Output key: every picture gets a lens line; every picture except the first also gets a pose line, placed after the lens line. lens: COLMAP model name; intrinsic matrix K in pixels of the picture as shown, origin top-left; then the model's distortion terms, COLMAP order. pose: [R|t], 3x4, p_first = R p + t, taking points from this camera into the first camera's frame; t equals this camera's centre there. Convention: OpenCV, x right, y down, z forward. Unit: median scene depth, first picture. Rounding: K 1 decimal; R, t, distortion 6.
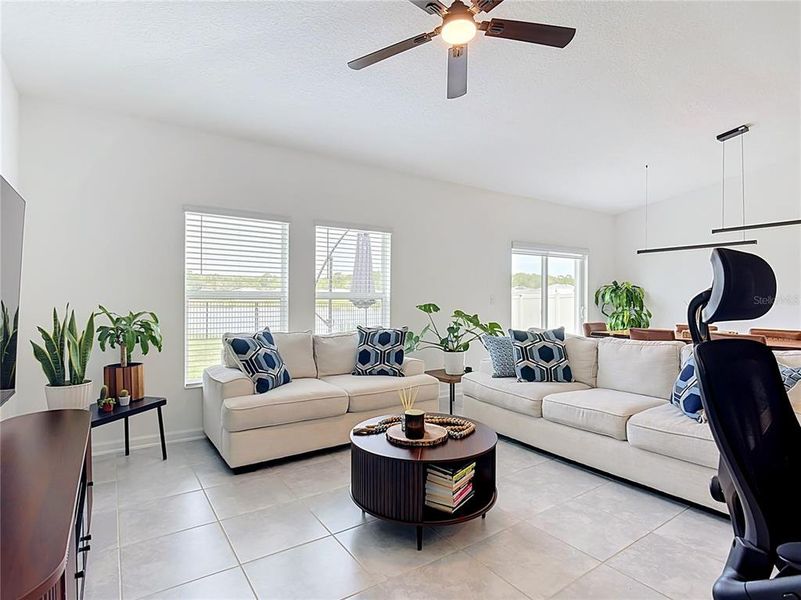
lens RADIAL K [[427.8, 0, 400.5], [0, 427.8, 300.0], [0, 0, 1]] dist [-0.006642, -0.001368]
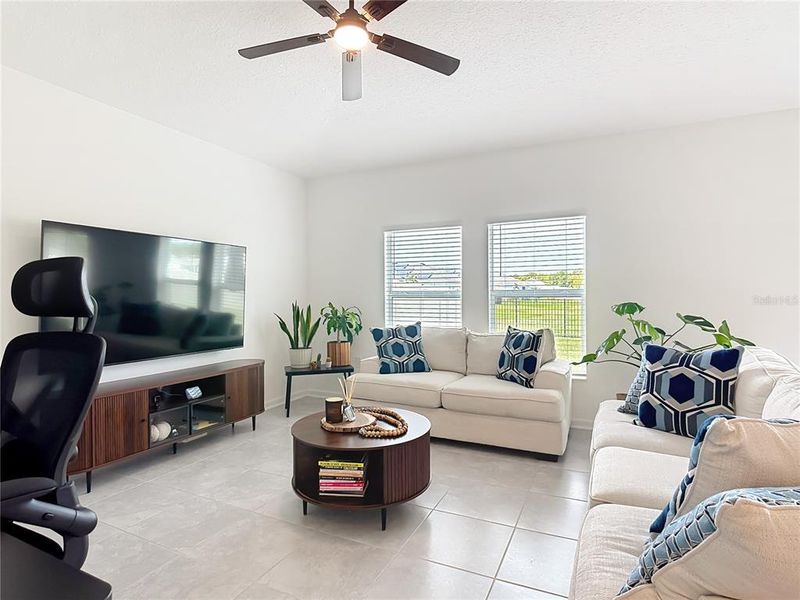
lens RADIAL K [[427.2, 0, 400.0], [0, 427.2, 300.0], [0, 0, 1]] dist [-0.006642, -0.001368]
pose [[0.510117, -0.000579, -0.860105, 0.657970], [-0.001890, 0.999997, -0.001794, 0.005591], [0.860103, 0.002541, 0.510114, 0.360050]]
